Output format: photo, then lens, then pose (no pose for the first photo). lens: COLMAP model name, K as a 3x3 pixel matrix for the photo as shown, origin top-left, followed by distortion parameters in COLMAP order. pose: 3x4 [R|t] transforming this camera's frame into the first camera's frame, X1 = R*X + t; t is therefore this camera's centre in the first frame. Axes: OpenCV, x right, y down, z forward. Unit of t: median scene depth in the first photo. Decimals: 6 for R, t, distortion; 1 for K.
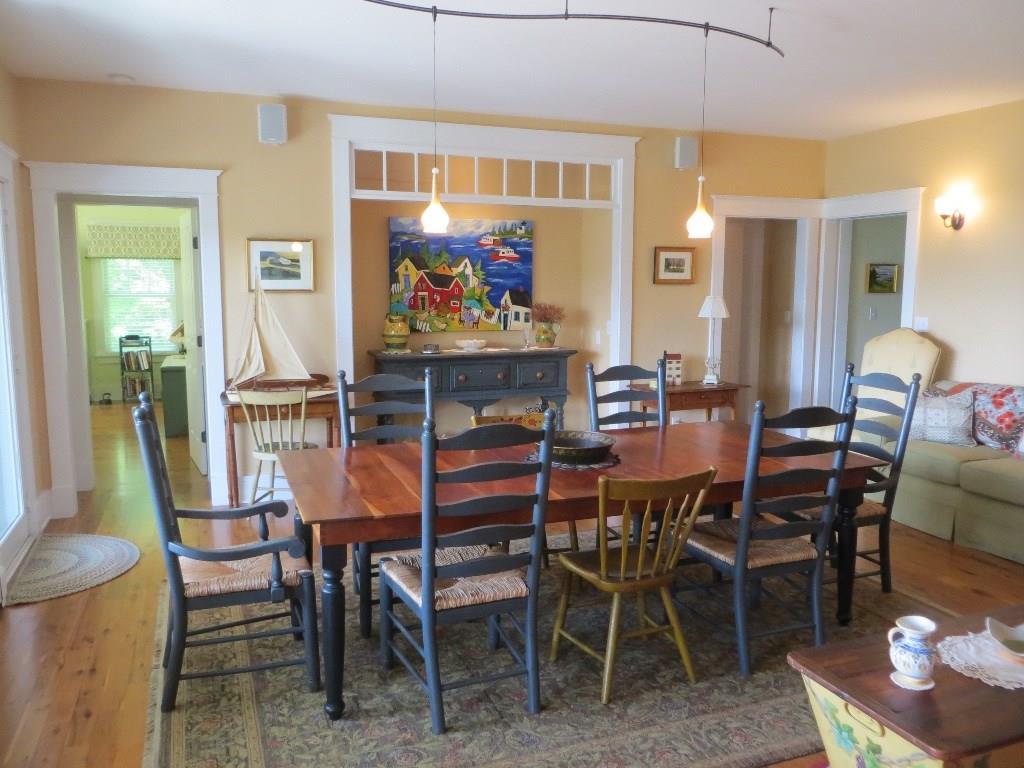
lens RADIAL K [[817.6, 0, 508.3], [0, 817.6, 381.4], [0, 0, 1]] dist [0.004836, 0.002598]
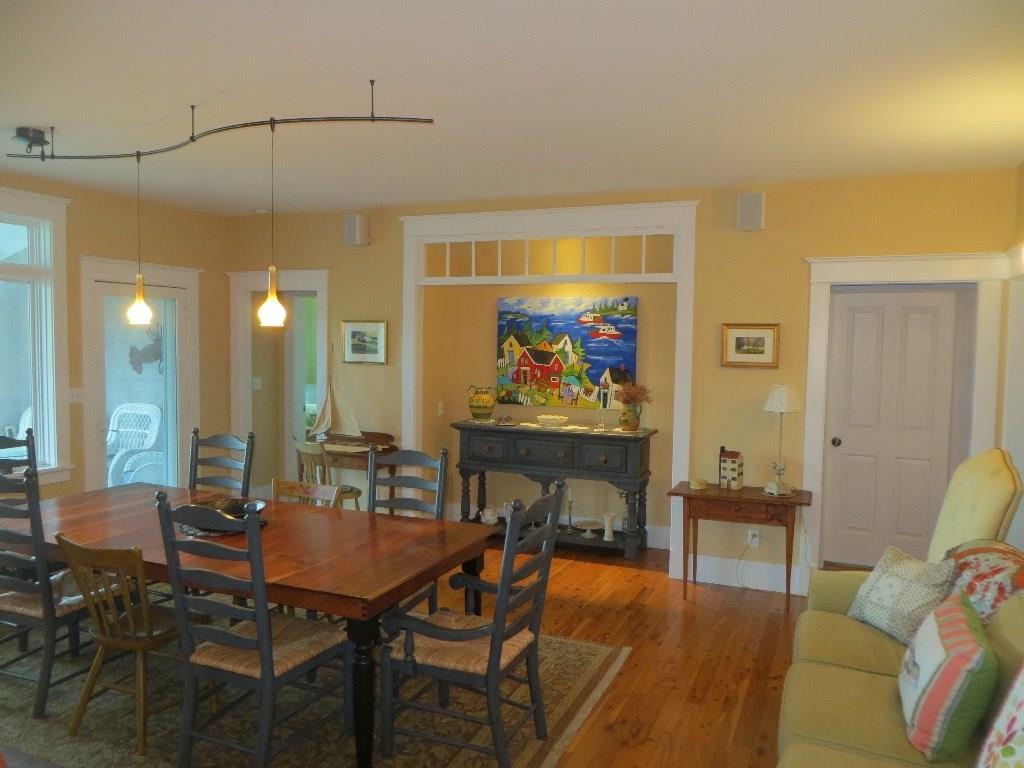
lens RADIAL K [[771.5, 0, 510.8], [0, 771.5, 384.5], [0, 0, 1]] dist [0.000199, 0.005649]
pose [[0.717077, 0.048983, -0.695270, 0.574002], [-0.098834, 0.994594, -0.031863, -0.053365], [0.689951, 0.091564, 0.718042, 0.273383]]
